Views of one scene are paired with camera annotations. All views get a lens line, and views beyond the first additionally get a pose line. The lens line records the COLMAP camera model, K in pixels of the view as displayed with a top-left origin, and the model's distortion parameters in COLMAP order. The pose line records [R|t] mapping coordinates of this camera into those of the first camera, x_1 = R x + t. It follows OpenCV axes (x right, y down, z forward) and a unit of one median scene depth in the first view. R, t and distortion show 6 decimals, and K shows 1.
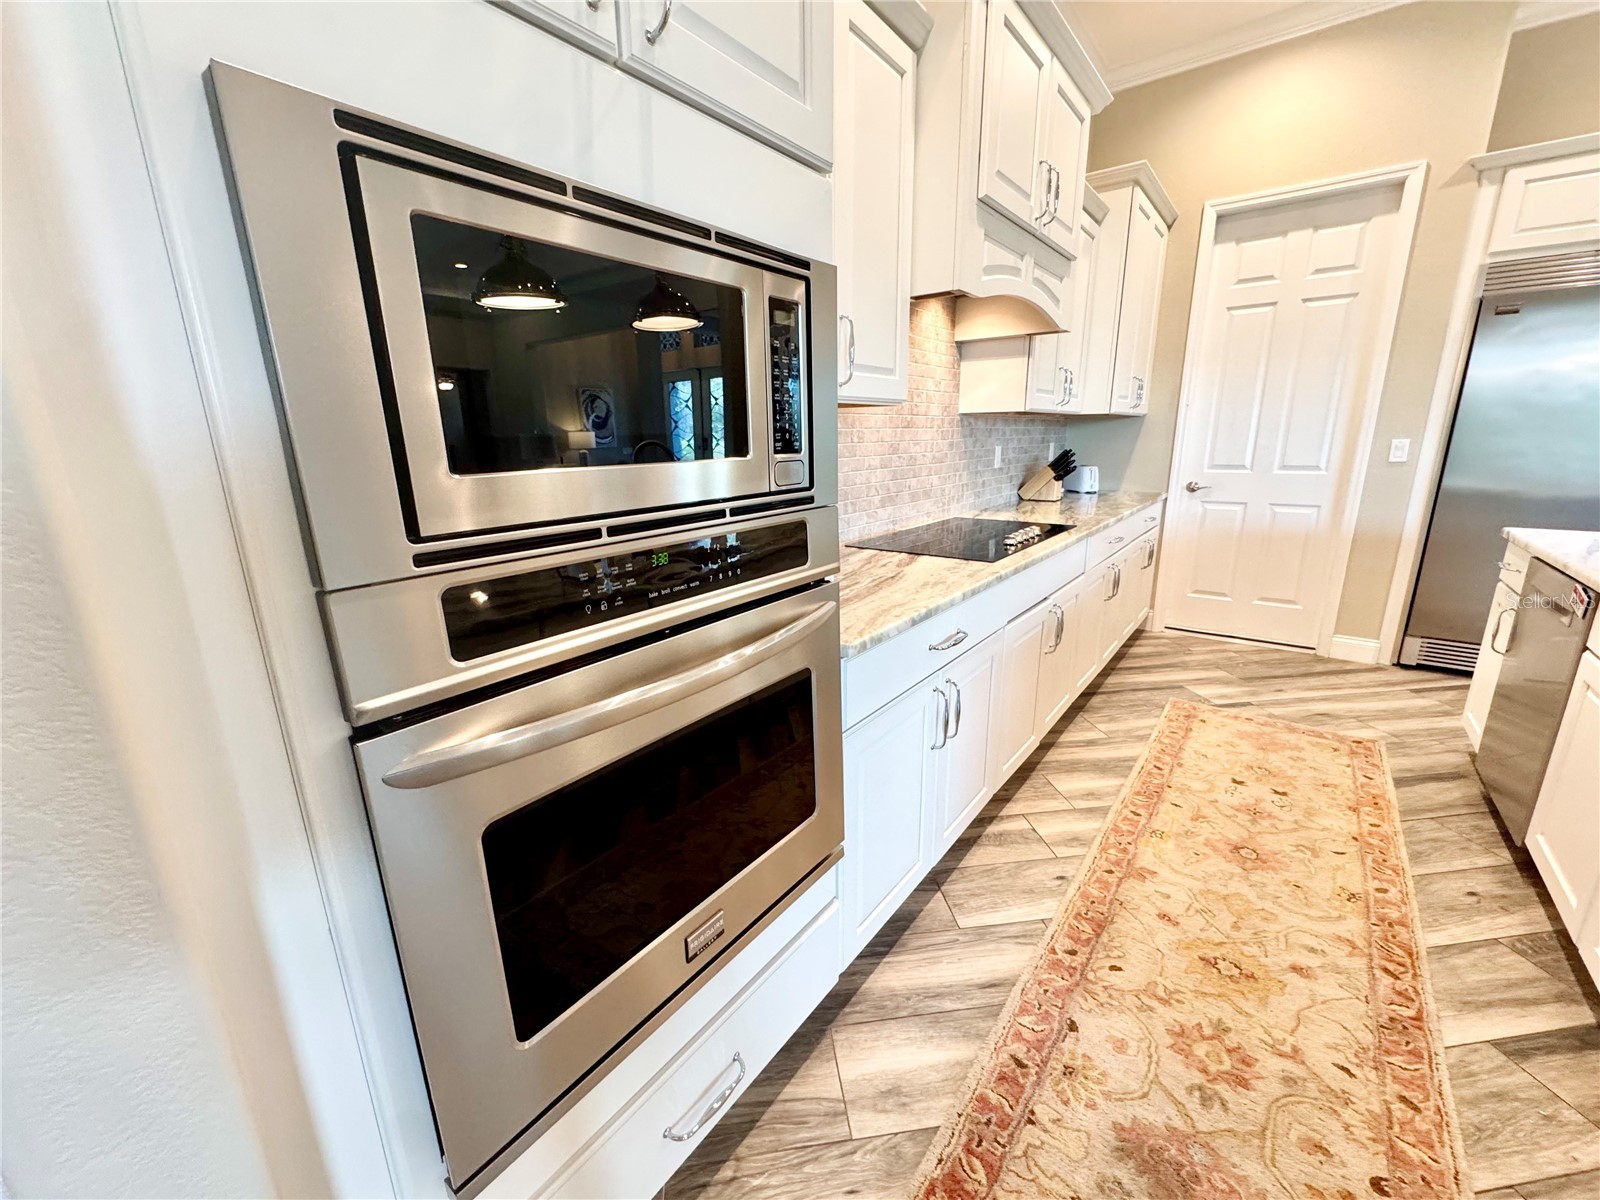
lens RADIAL K [[642.5, 0, 800.5], [0, 642.5, 602.0], [0, 0, 1]] dist [-0.004086, 0.000446]
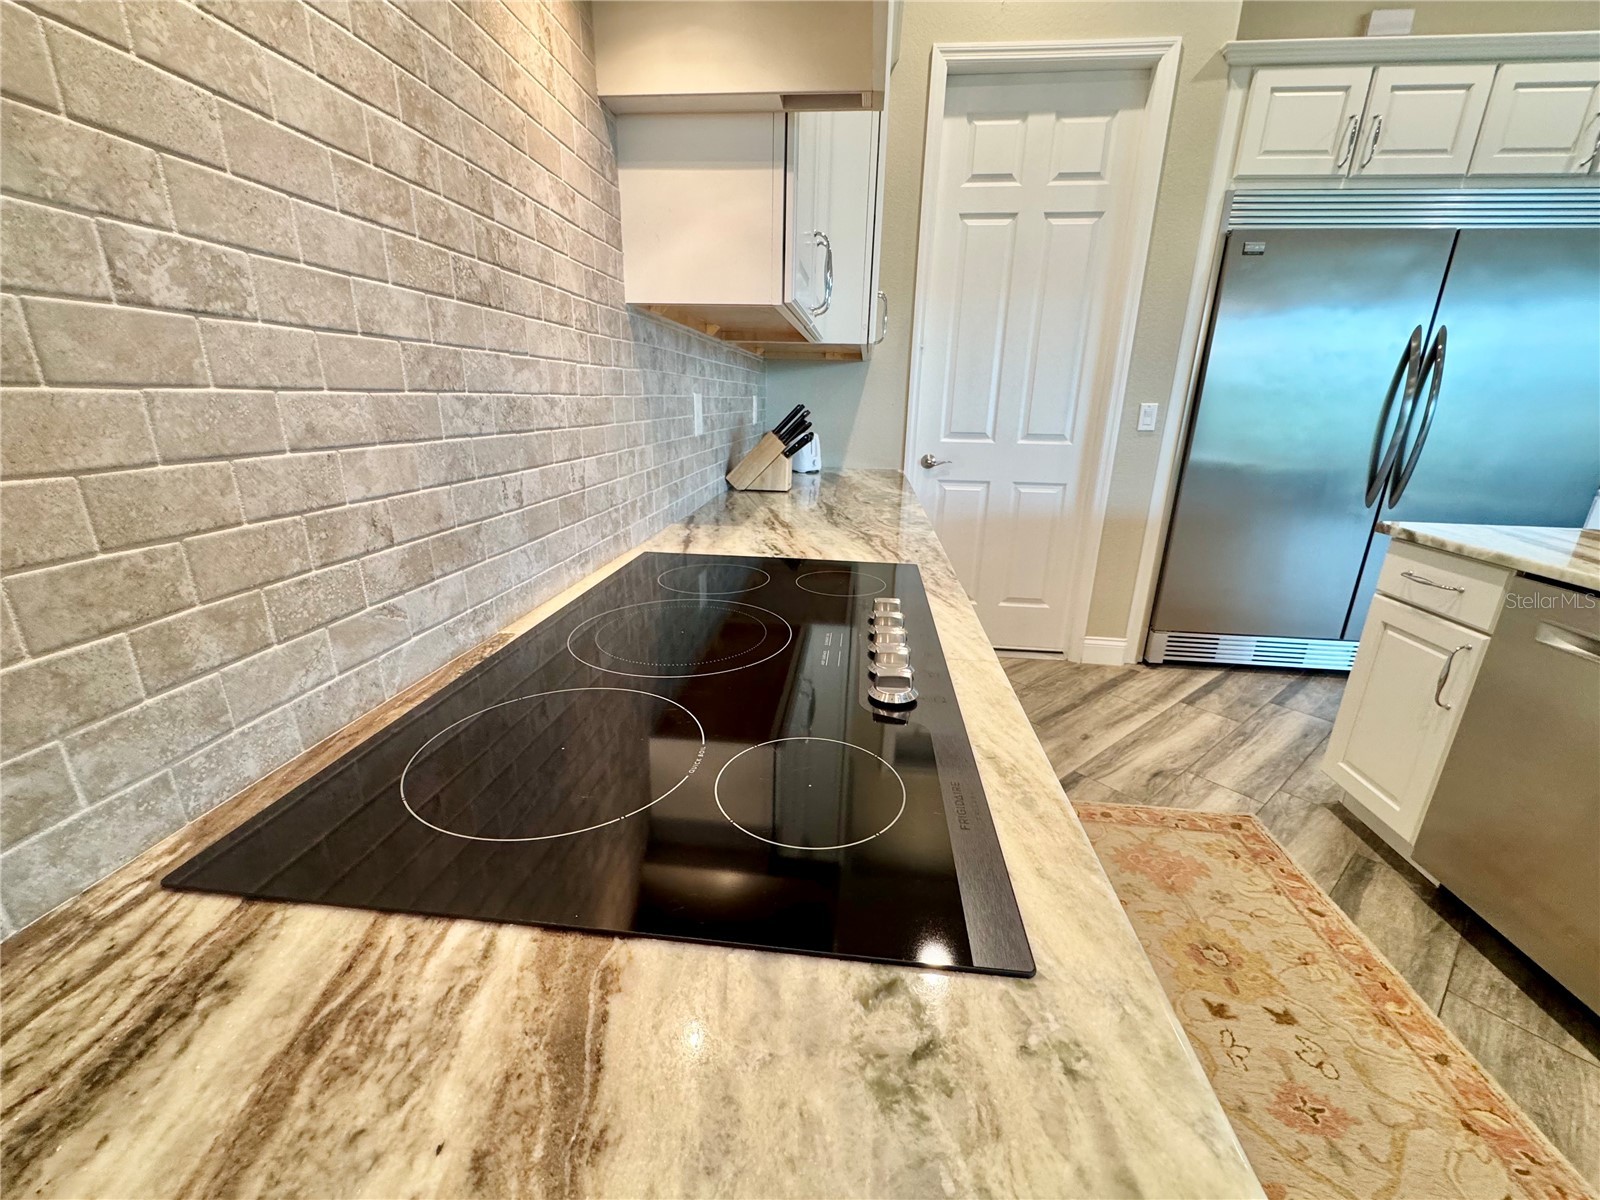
lens RADIAL K [[642.5, 0, 797.8], [0, 642.5, 601.6], [0, 0, 1]] dist [-0.004086, 0.000446]
pose [[0.854483, -0.125679, 0.504048, 0.105834], [0.098824, 0.991901, 0.079788, -0.122300], [-0.509993, -0.018365, 0.859982, 0.569202]]
